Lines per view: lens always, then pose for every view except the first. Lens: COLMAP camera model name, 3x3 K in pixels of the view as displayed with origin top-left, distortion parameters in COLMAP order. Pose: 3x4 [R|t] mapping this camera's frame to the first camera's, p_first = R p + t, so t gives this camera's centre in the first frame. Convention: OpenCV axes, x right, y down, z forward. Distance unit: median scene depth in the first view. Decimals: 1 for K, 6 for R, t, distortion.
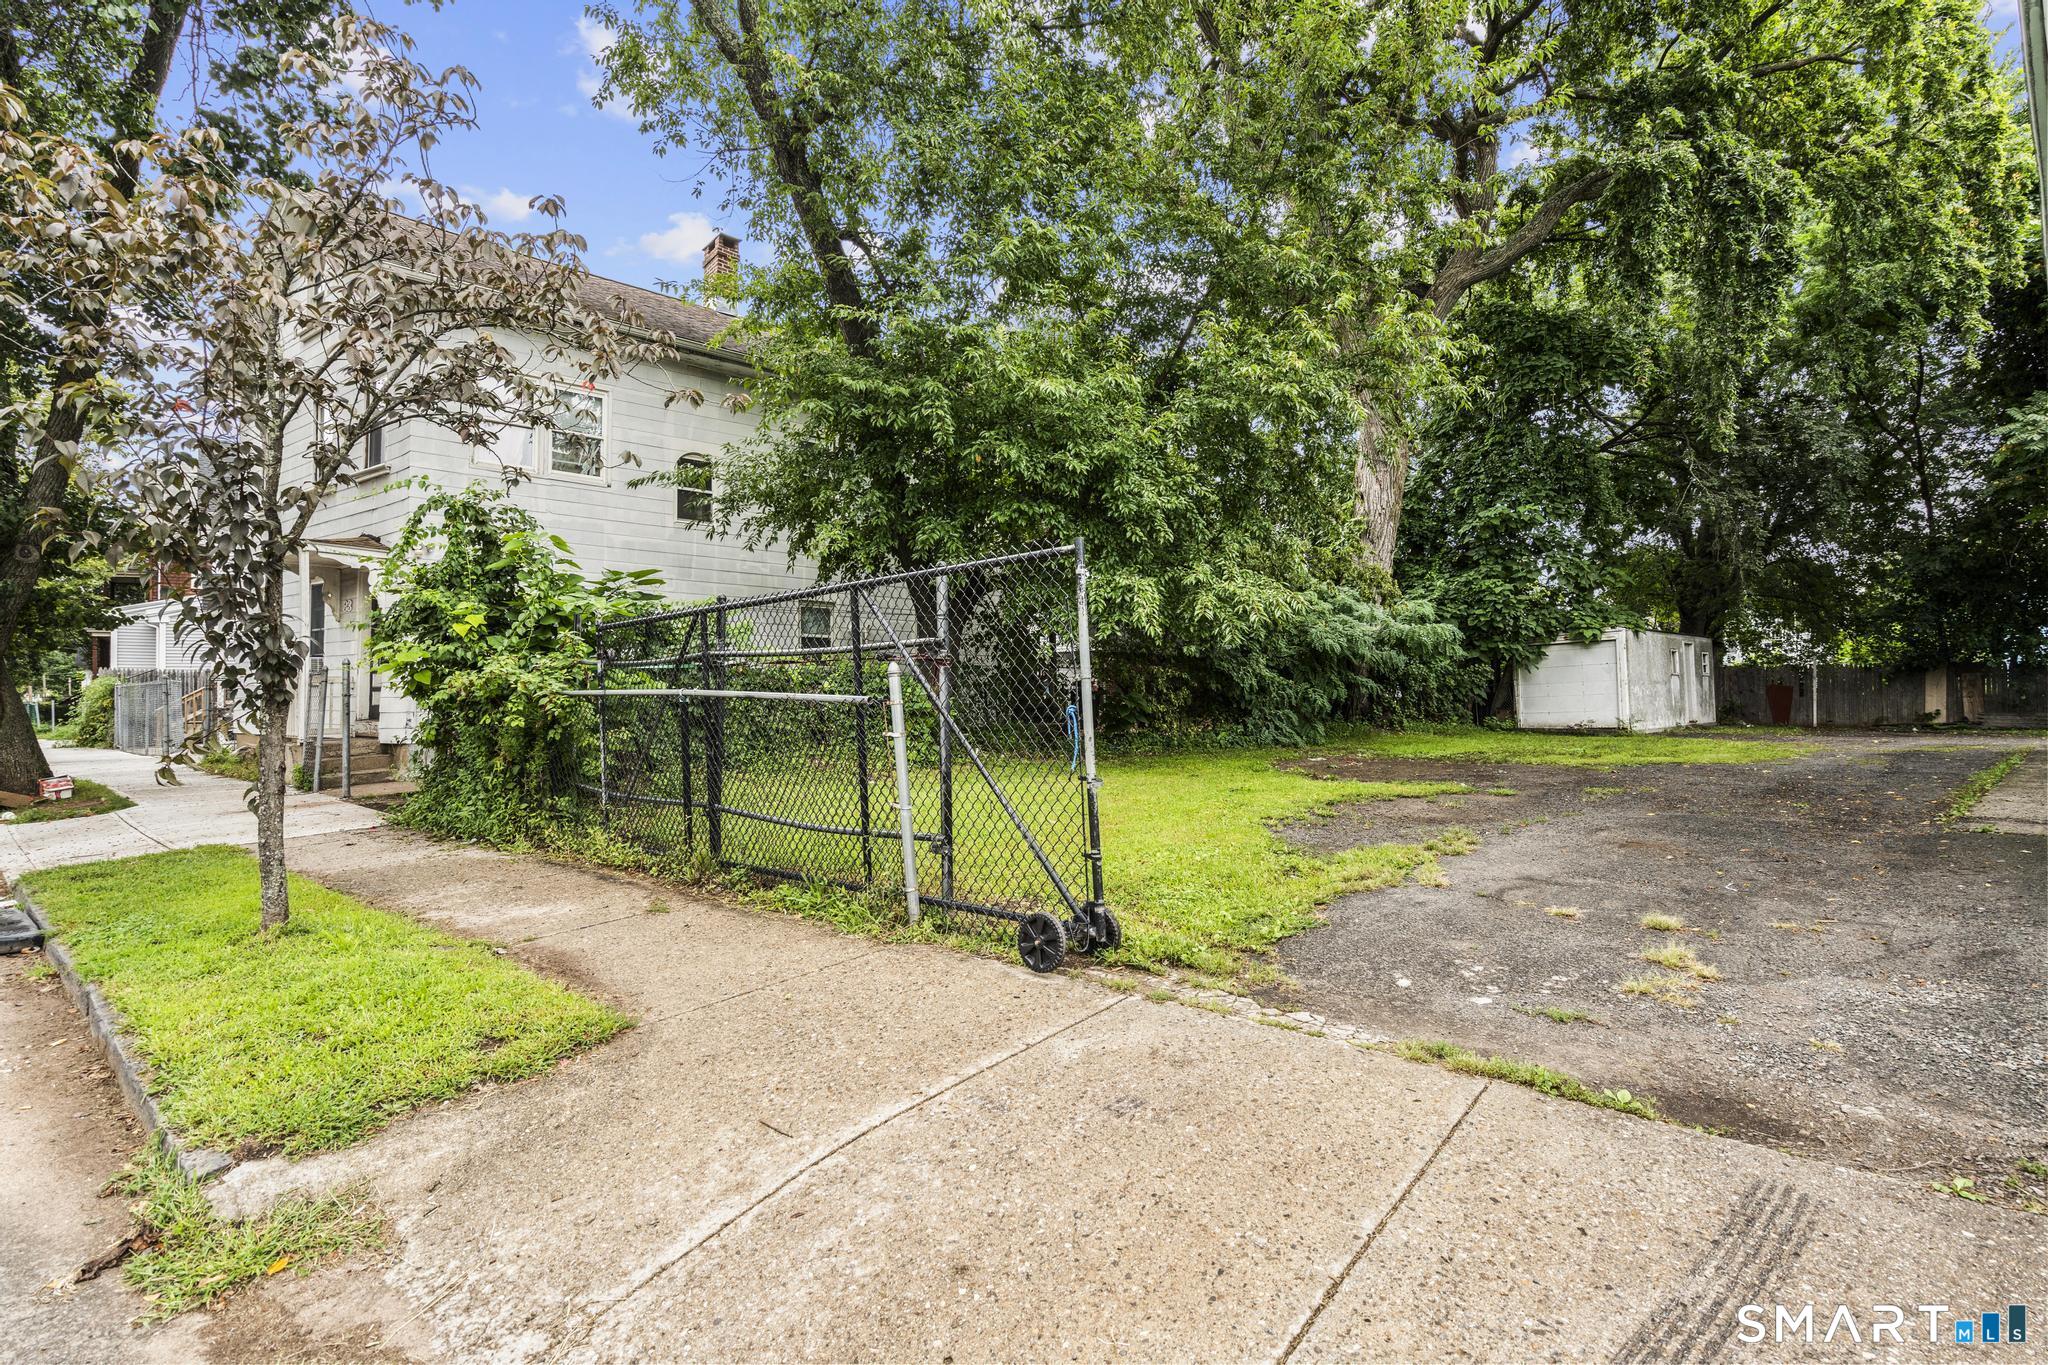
lens RADIAL K [[928.2, 0, 1024.0], [0, 928.2, 682.5], [0, 0, 1]] dist [0.000125, 0.000557]
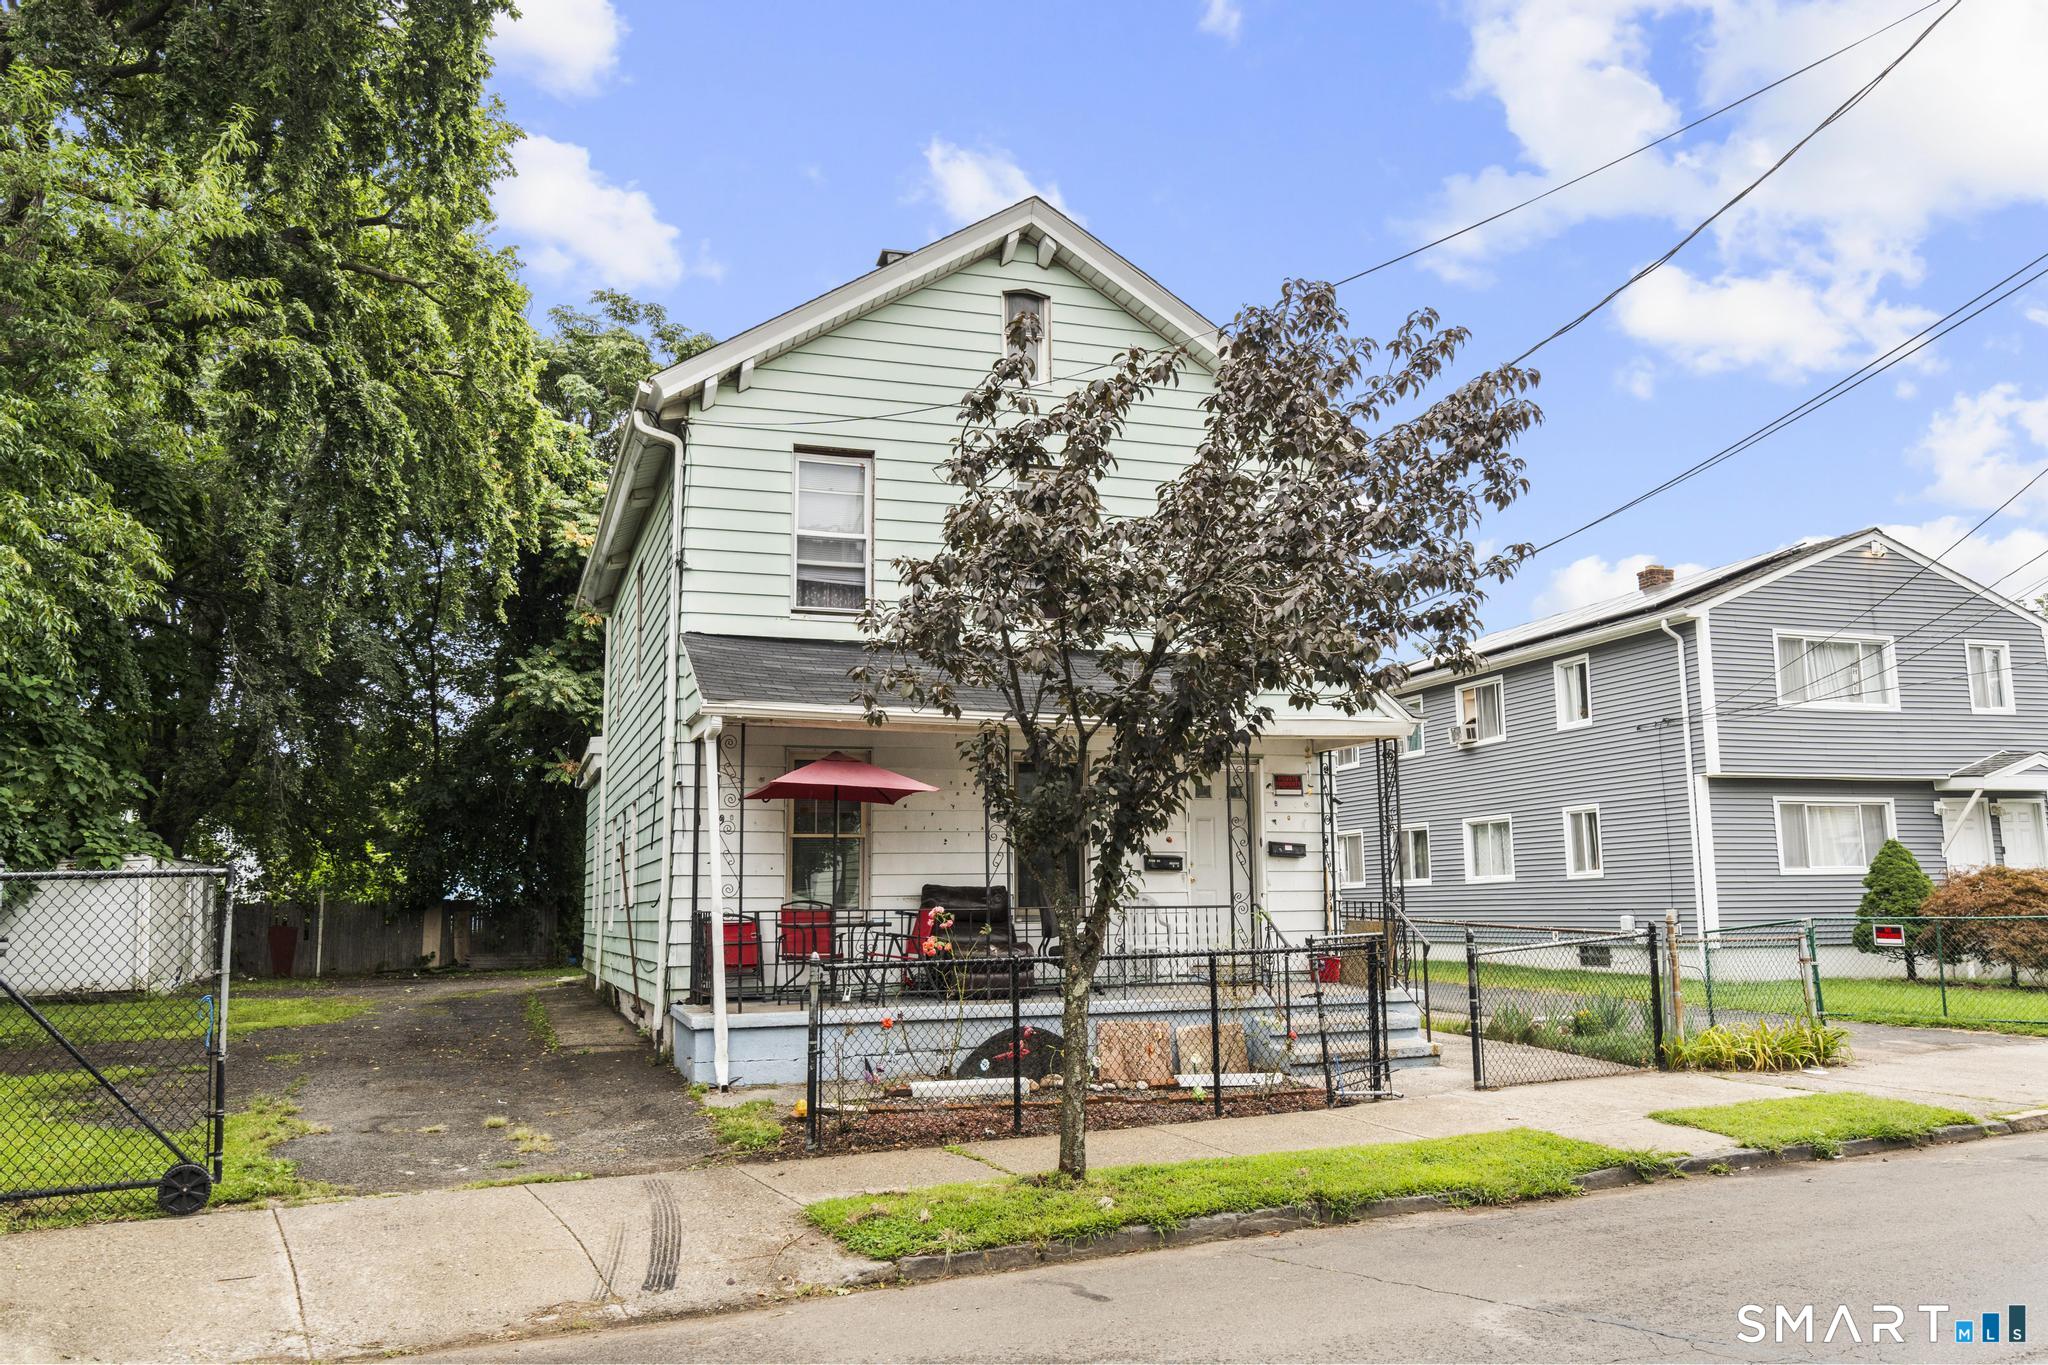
lens RADIAL K [[1594.8, 0, 1024.0], [0, 1594.8, 682.5], [0, 0, 1]] dist [0.002329, 0.001897]
pose [[0.382323, 0.126407, 0.915342, -0.300446], [0.002314, 0.990465, -0.137747, -0.018112], [-0.924026, 0.054782, 0.378385, -0.167020]]
